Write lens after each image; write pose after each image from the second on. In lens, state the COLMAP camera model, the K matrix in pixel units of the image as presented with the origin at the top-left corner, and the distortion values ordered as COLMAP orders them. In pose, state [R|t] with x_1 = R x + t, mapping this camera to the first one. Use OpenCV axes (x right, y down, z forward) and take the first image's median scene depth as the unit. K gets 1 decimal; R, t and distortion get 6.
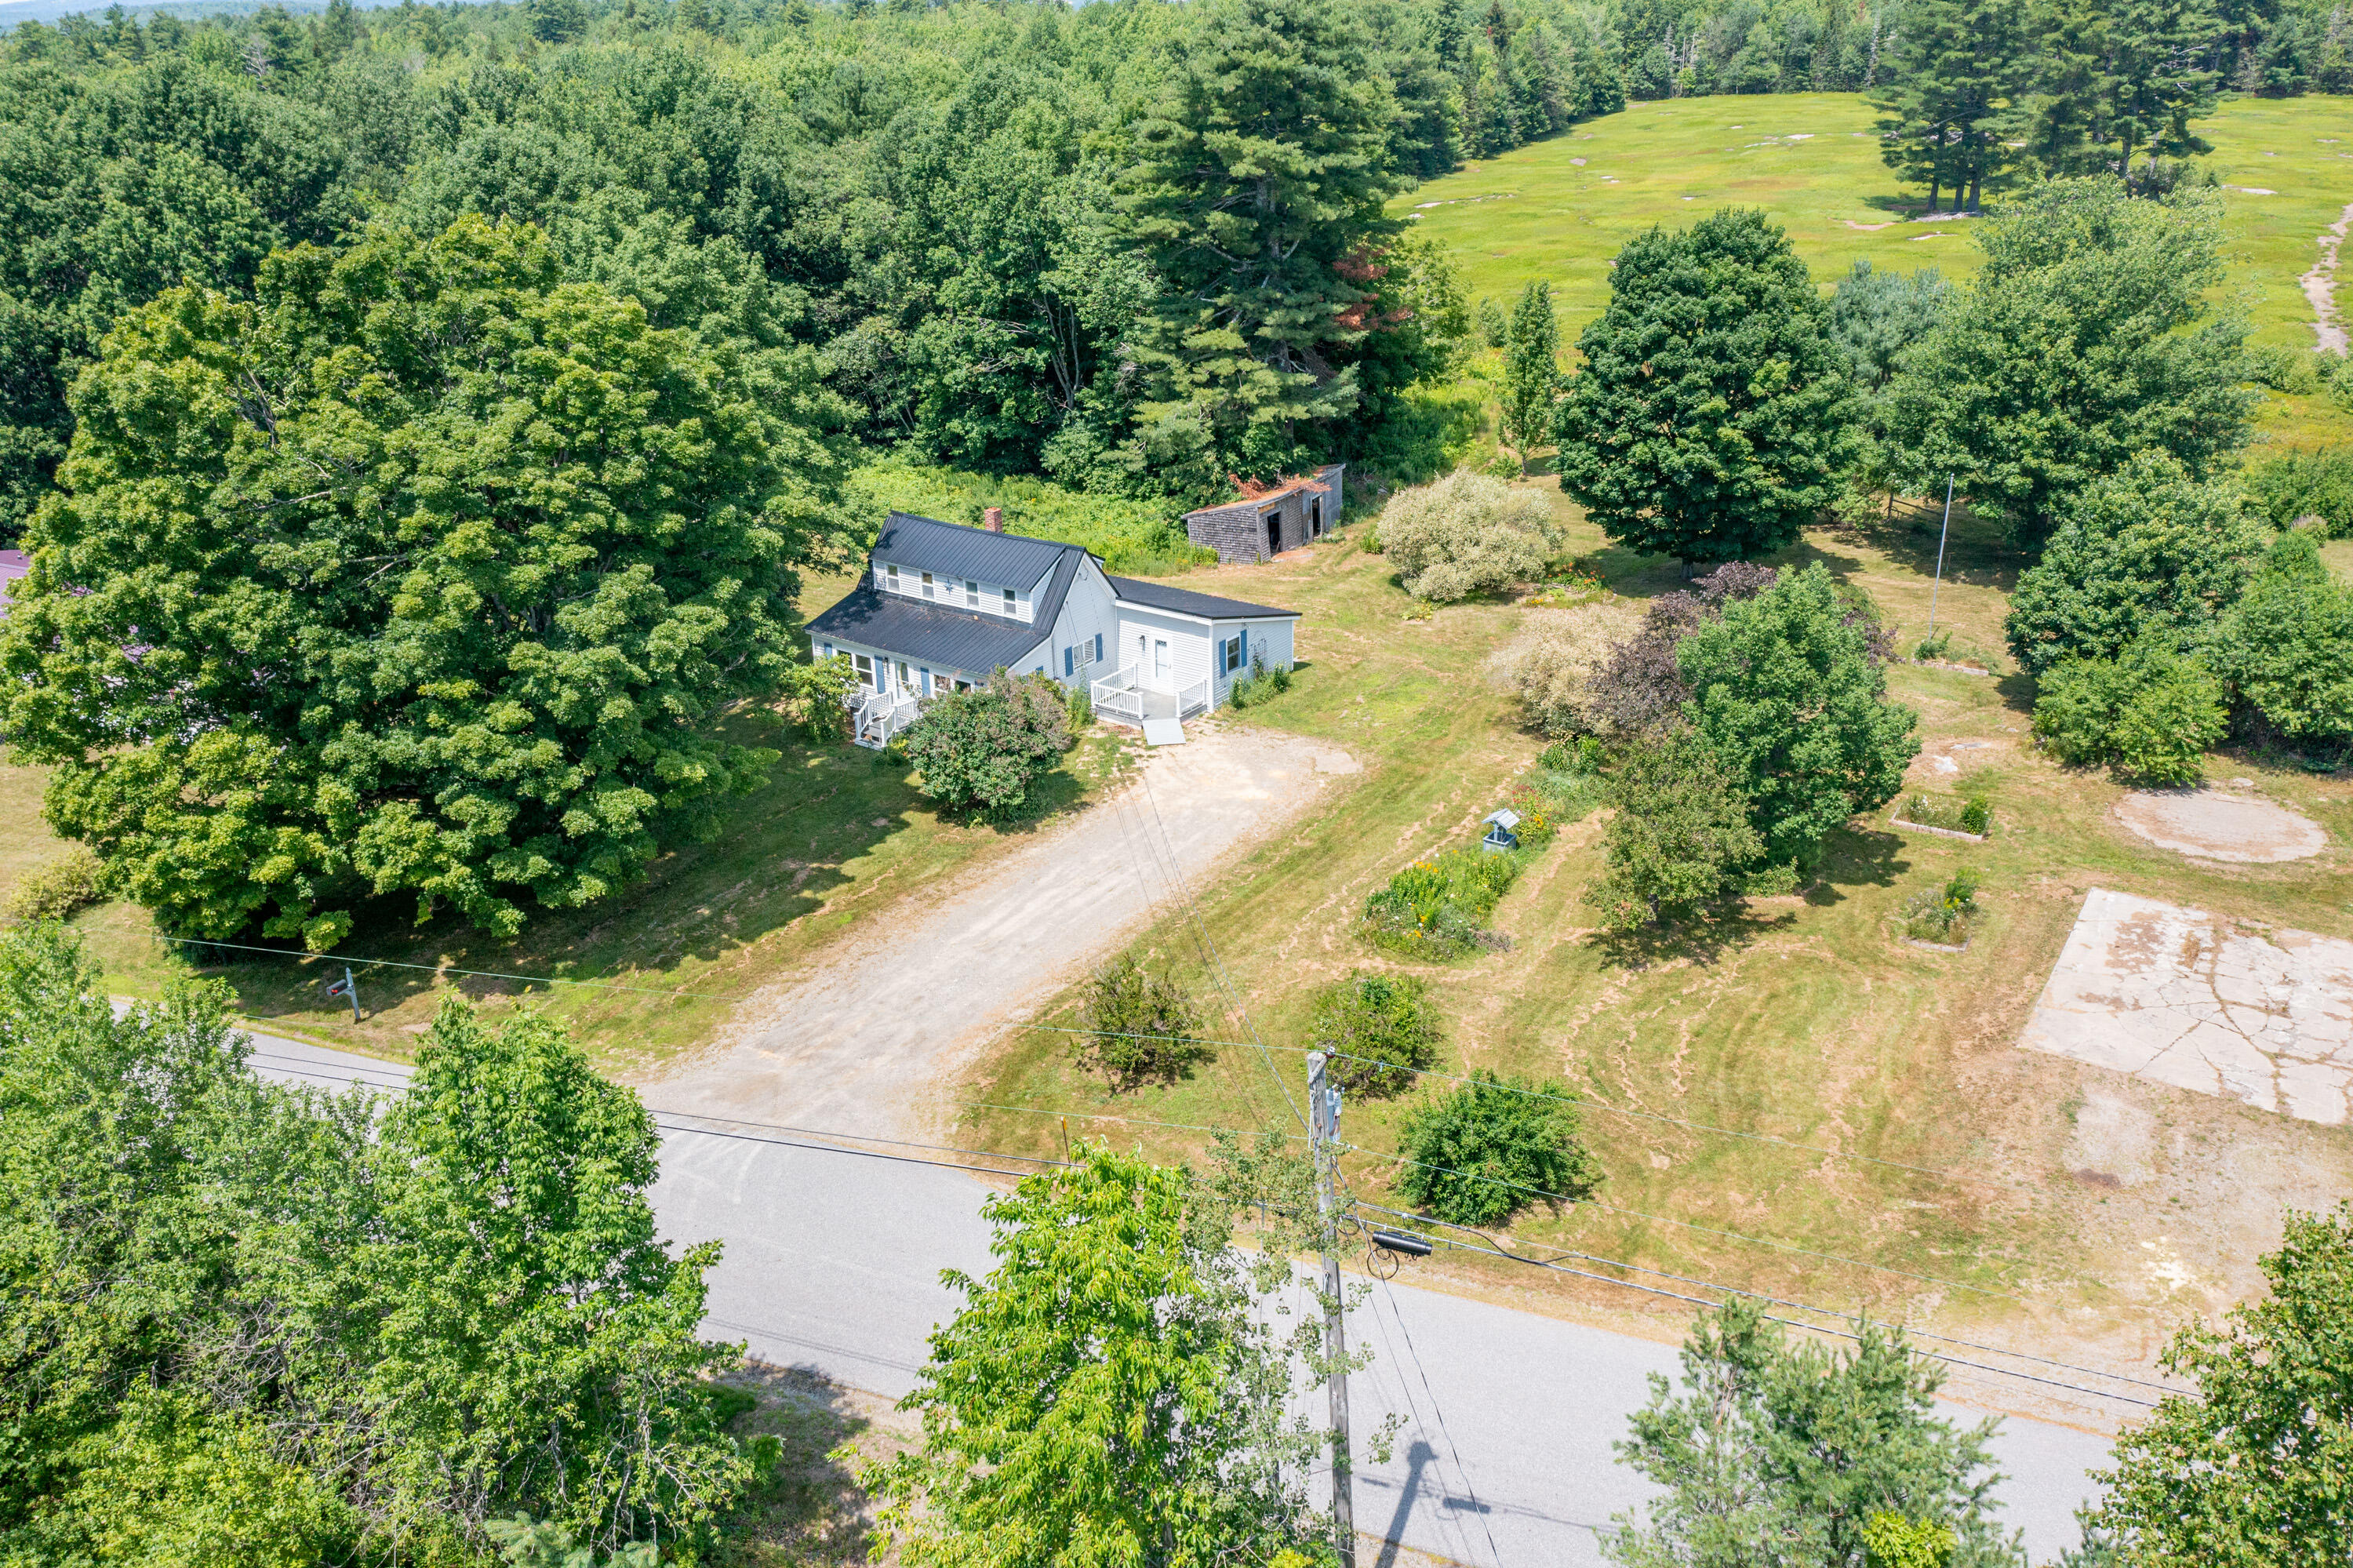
lens RADIAL K [[1733.7, 0, 1176.5], [0, 1733.7, 784.0], [0, 0, 1]] dist [0.009261, 0.005468]
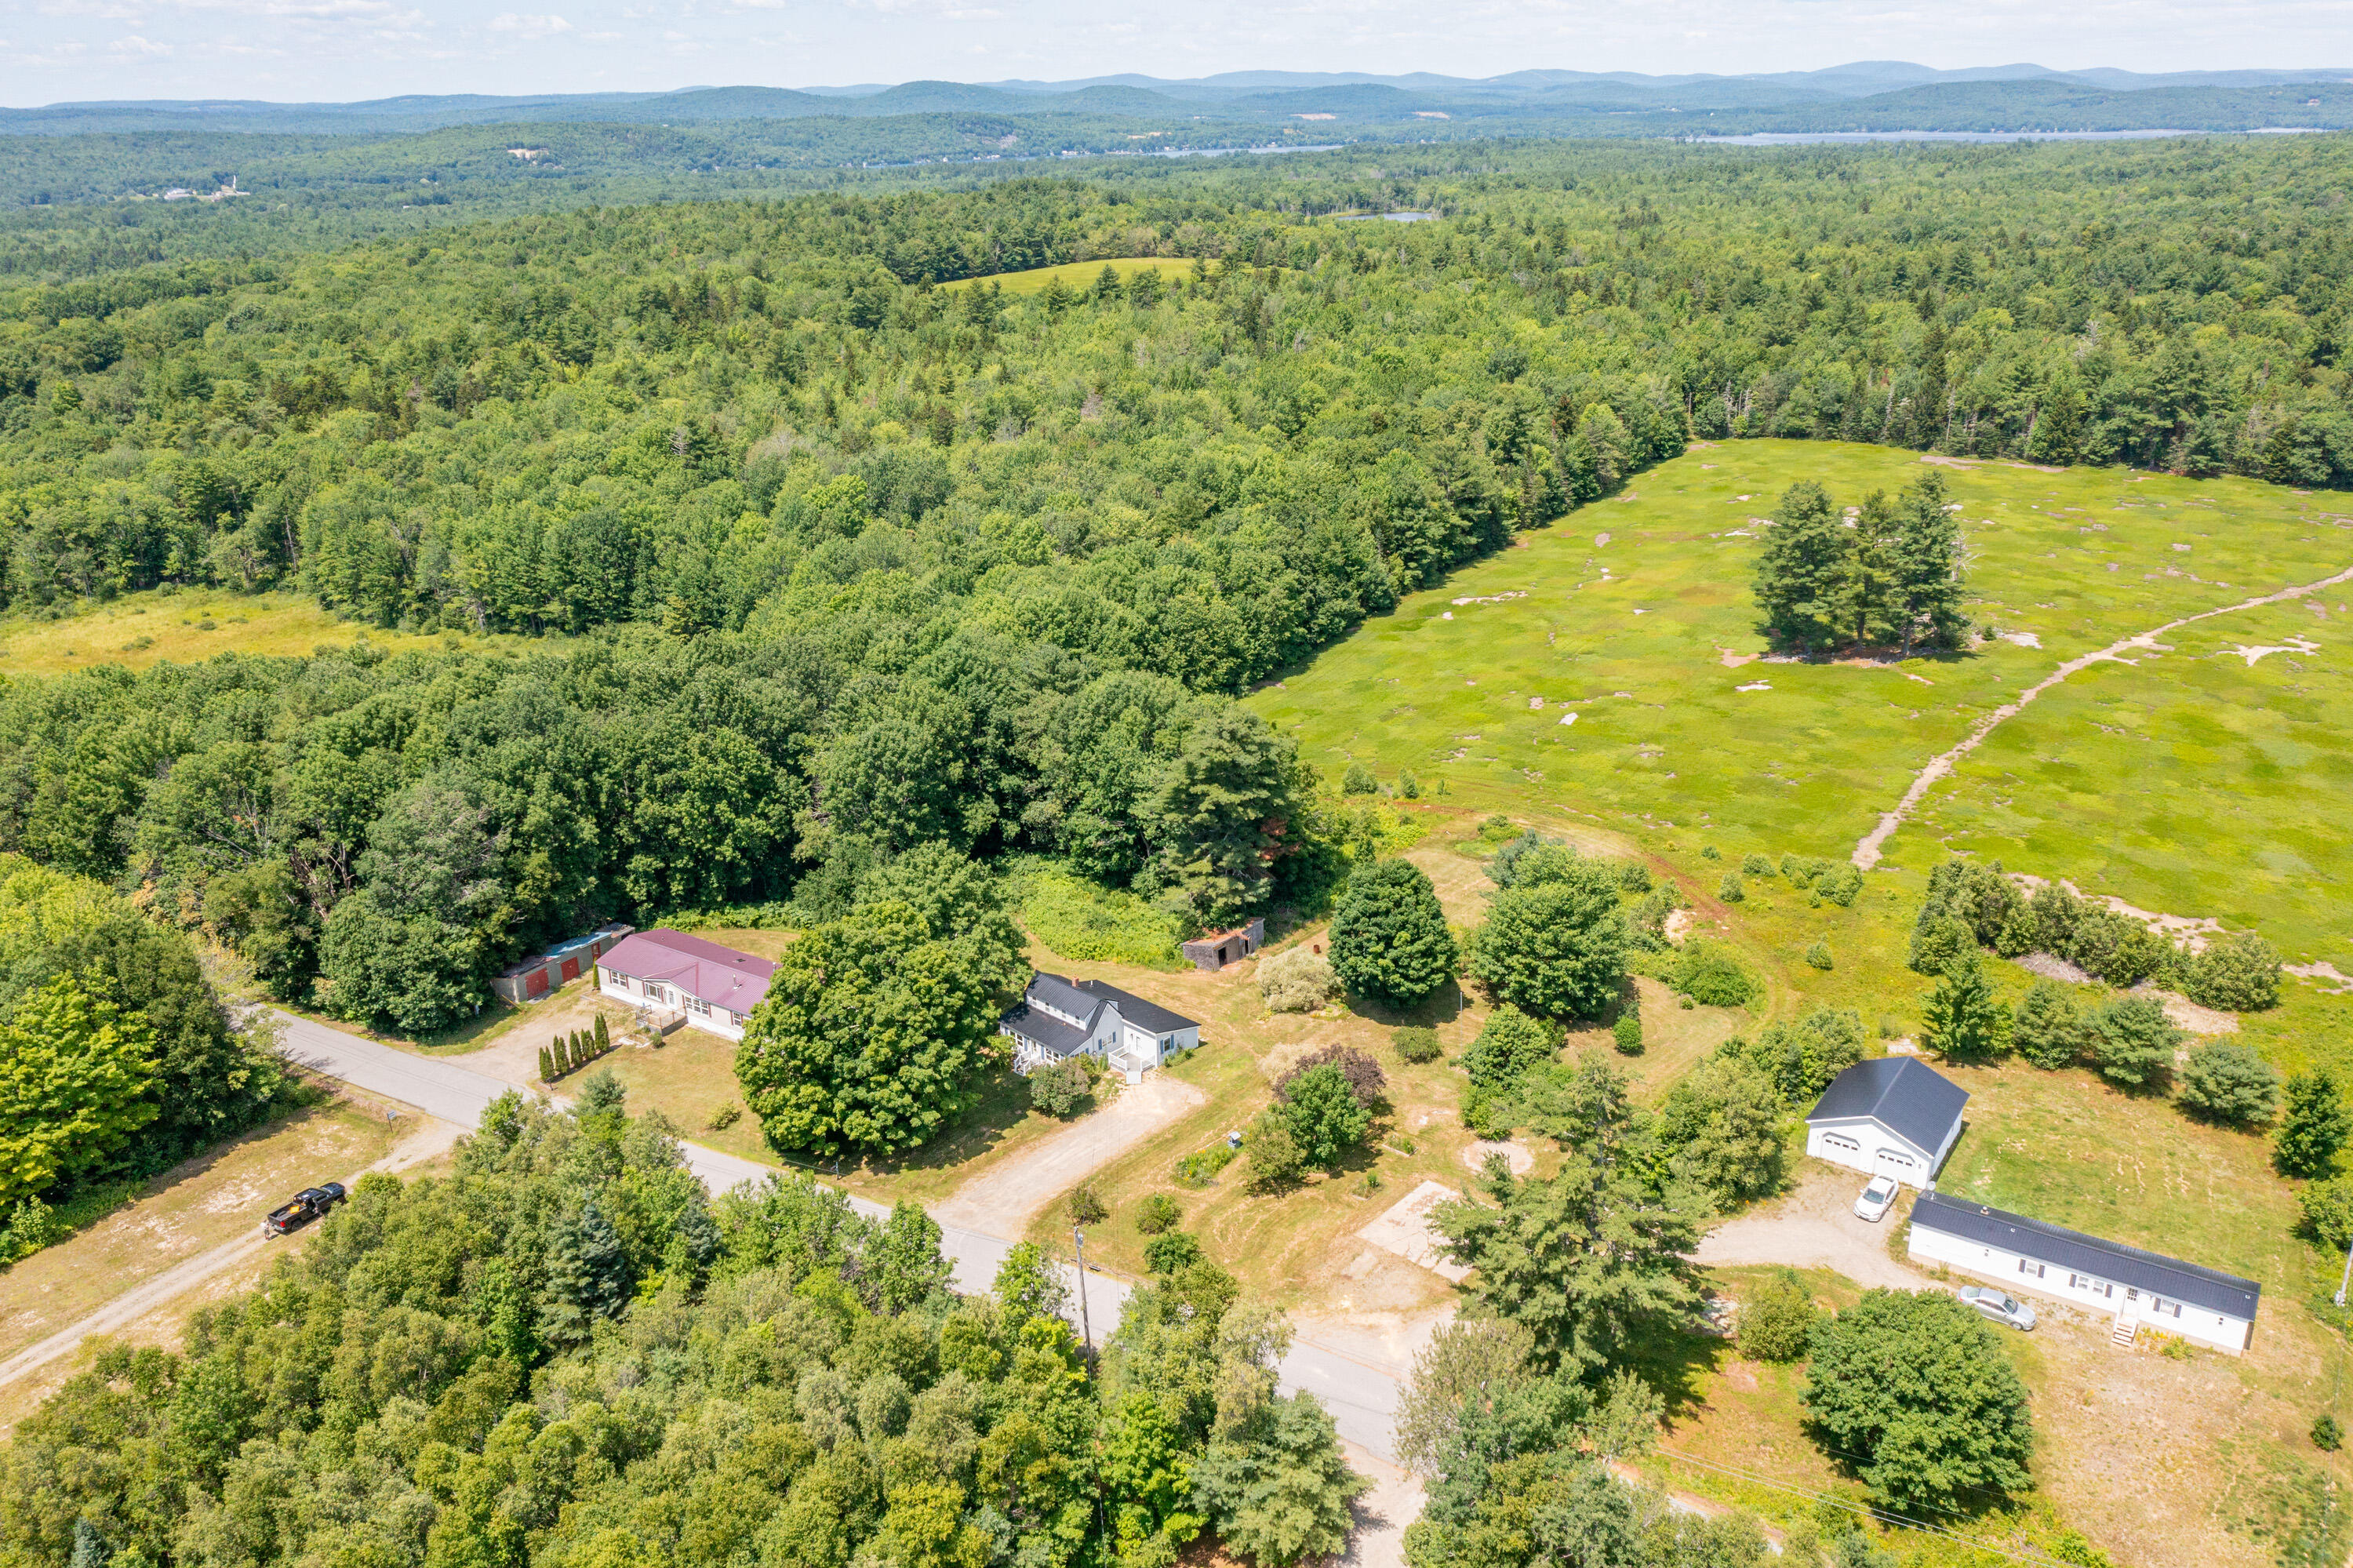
lens RADIAL K [[1733.7, 0, 1176.5], [0, 1733.7, 784.0], [0, 0, 1]] dist [0.009261, 0.005468]
pose [[0.989846, 0.047039, -0.134135, 0.419401], [-0.053922, 0.997384, -0.048151, -0.381379], [0.131520, 0.054895, 0.989792, -1.698822]]
